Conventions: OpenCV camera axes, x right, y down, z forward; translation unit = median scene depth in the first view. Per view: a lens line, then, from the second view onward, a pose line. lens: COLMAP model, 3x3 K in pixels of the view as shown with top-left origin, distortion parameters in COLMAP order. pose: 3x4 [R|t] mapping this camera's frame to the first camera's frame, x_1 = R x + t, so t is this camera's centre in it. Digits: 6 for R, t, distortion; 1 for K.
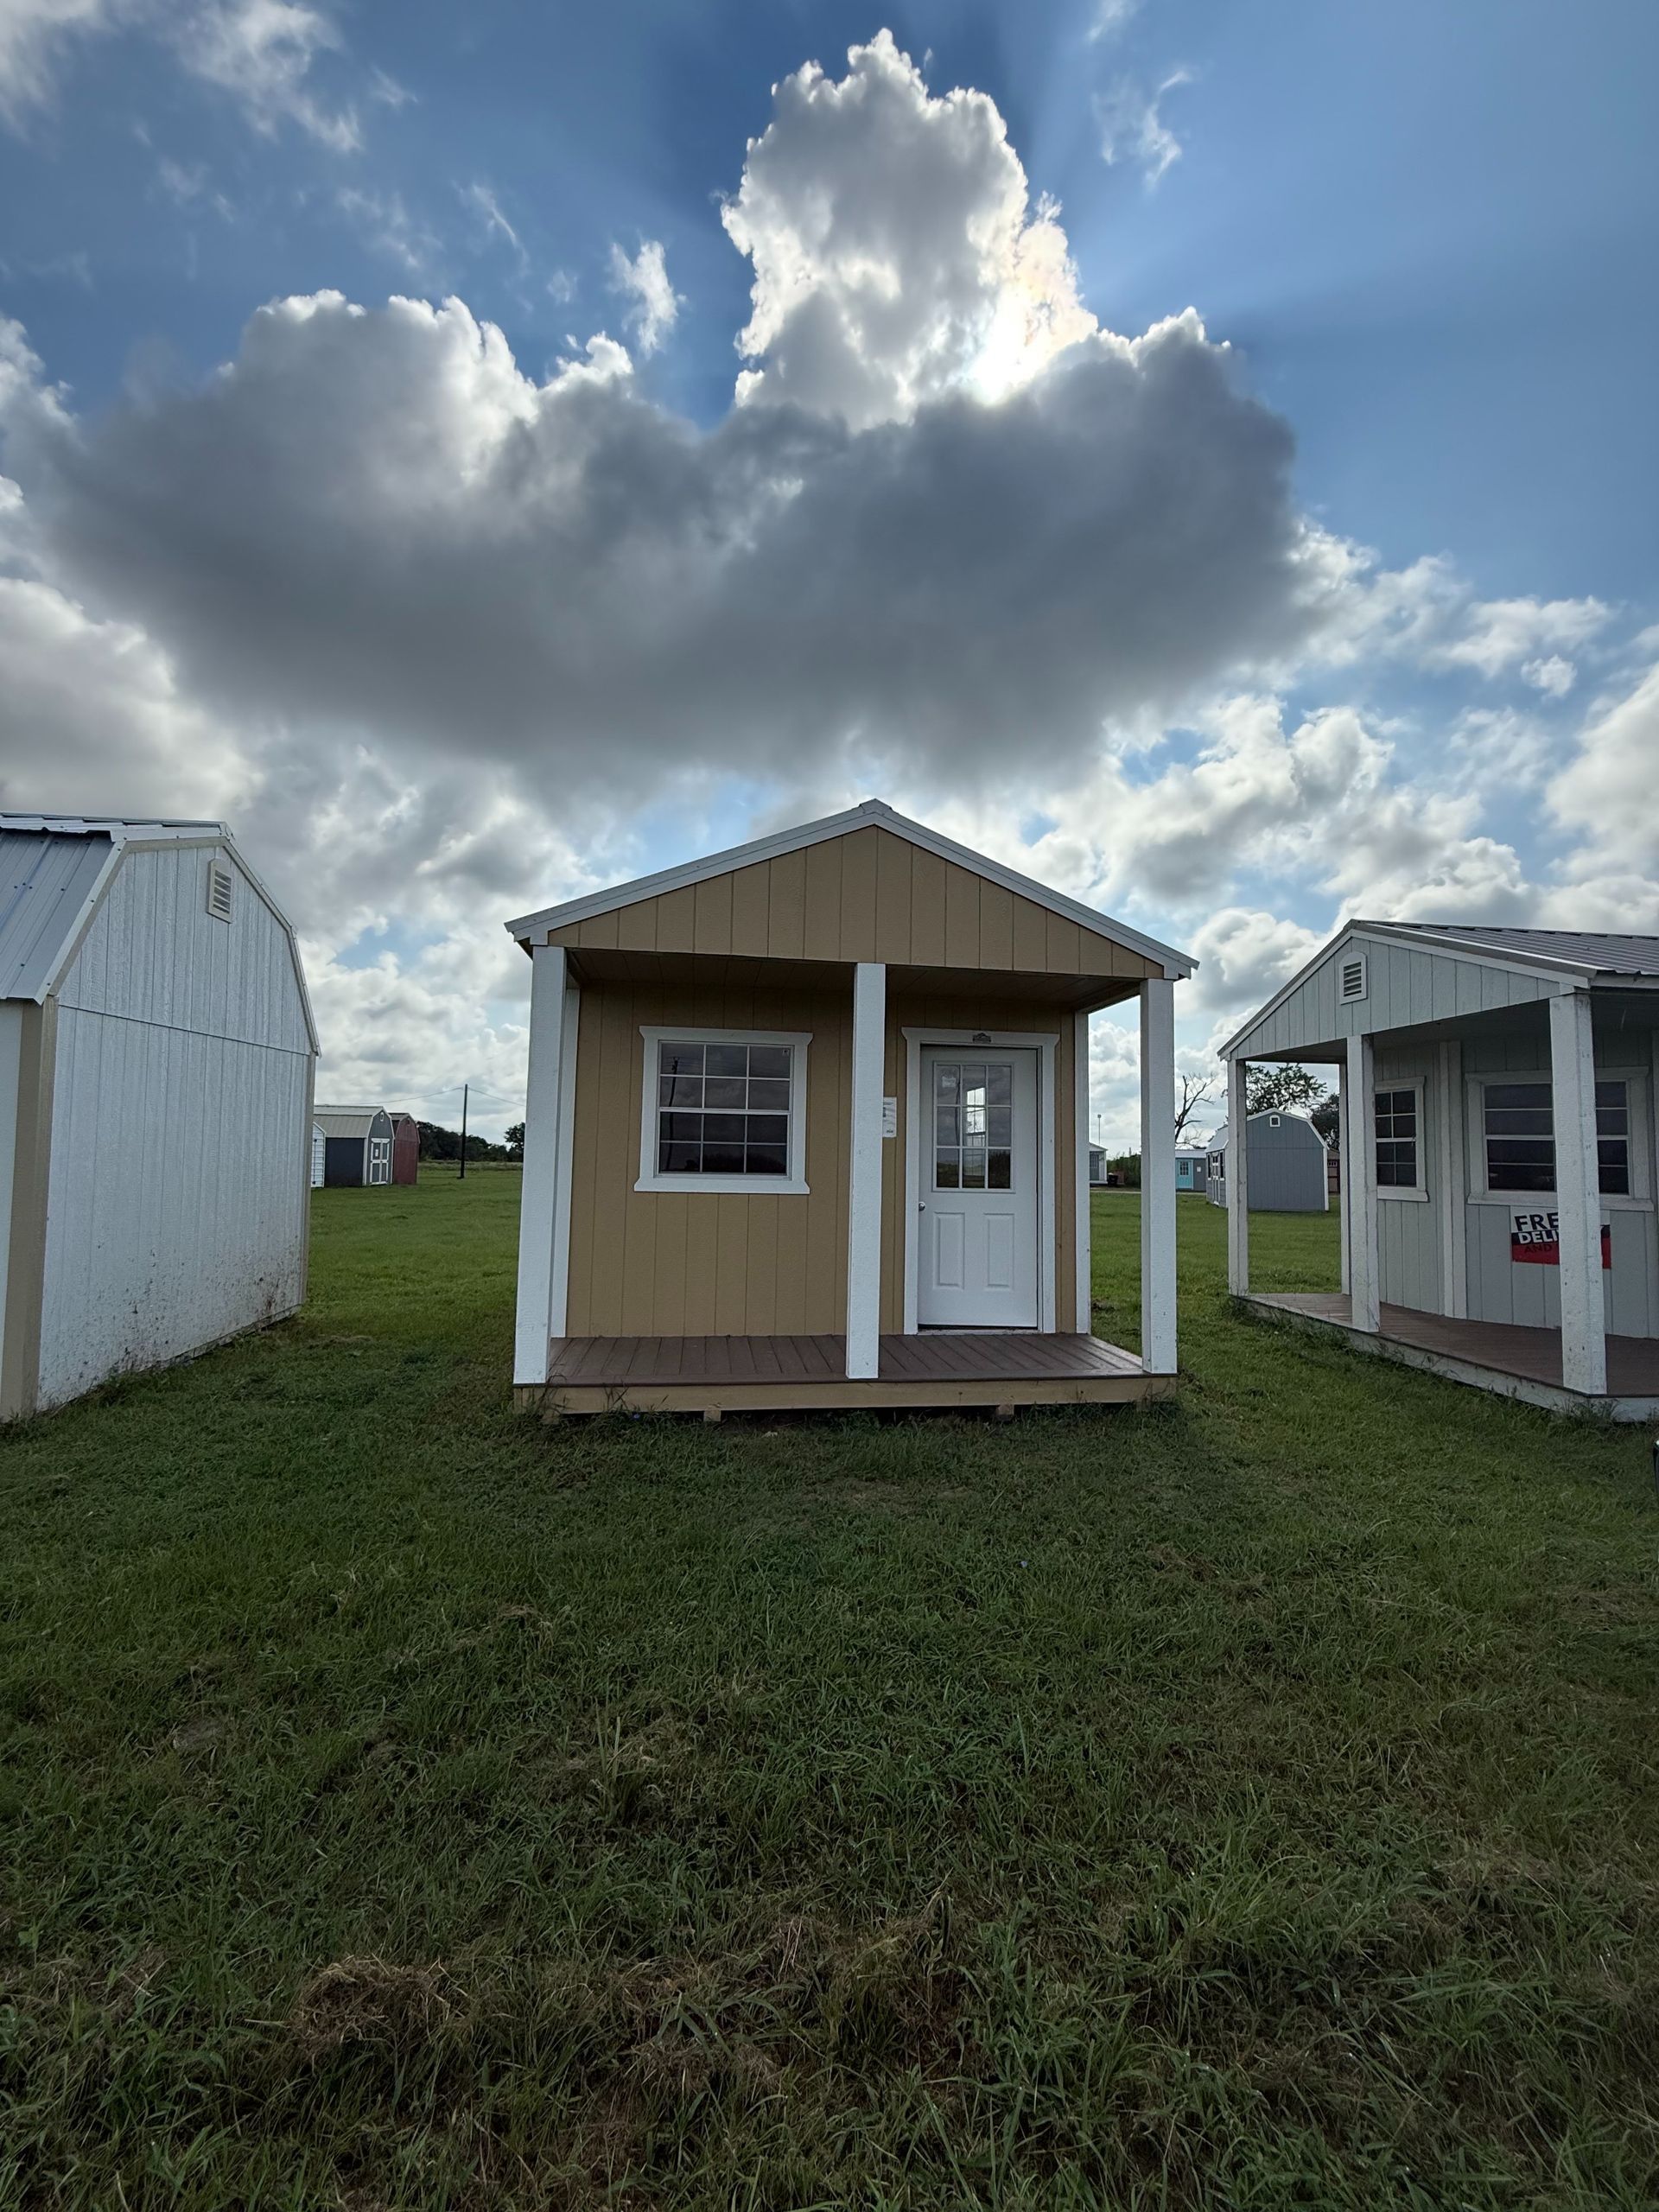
lens RADIAL K [[887.3, 0, 829.5], [0, 887.3, 1106.0], [0, 0, 1]] dist [-0.000748, -0.000223]
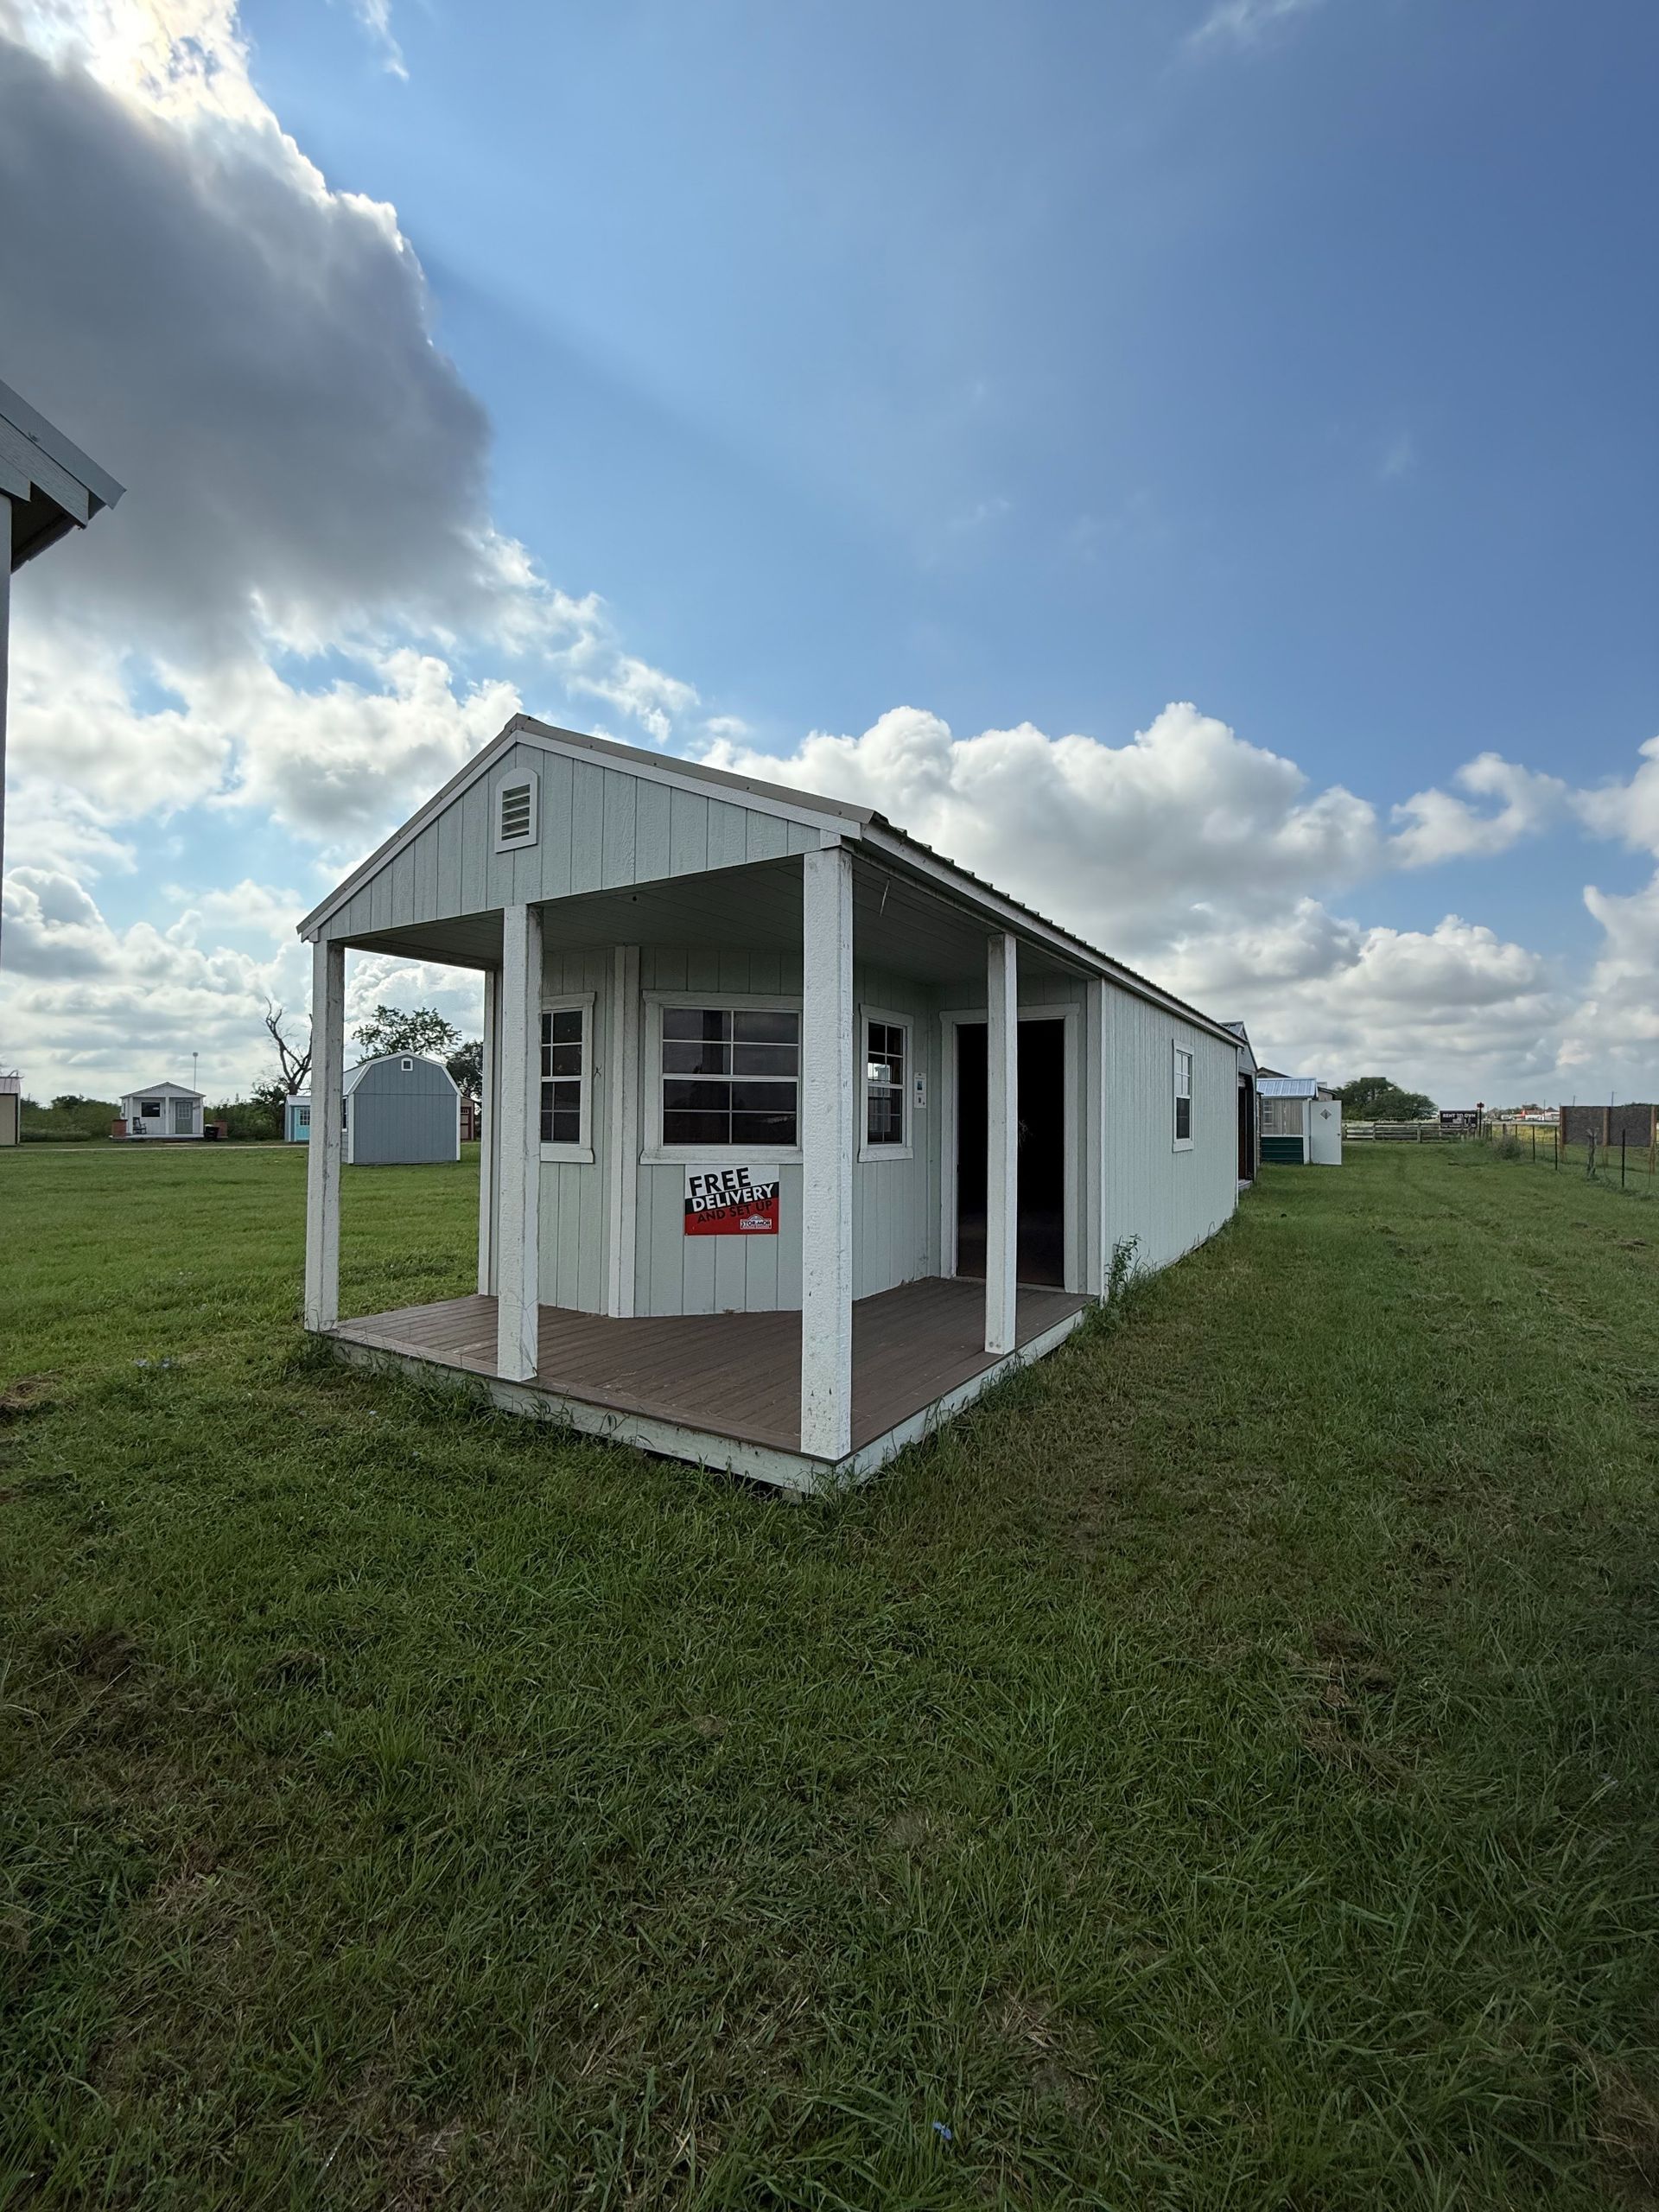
lens RADIAL K [[887.3, 0, 829.5], [0, 887.3, 1106.0], [0, 0, 1]] dist [-0.000748, -0.000223]
pose [[0.616837, 0.002445, 0.787087, 0.234953], [-0.048126, 0.998241, 0.034616, 0.028479], [-0.785618, -0.059231, 0.615870, 0.429267]]
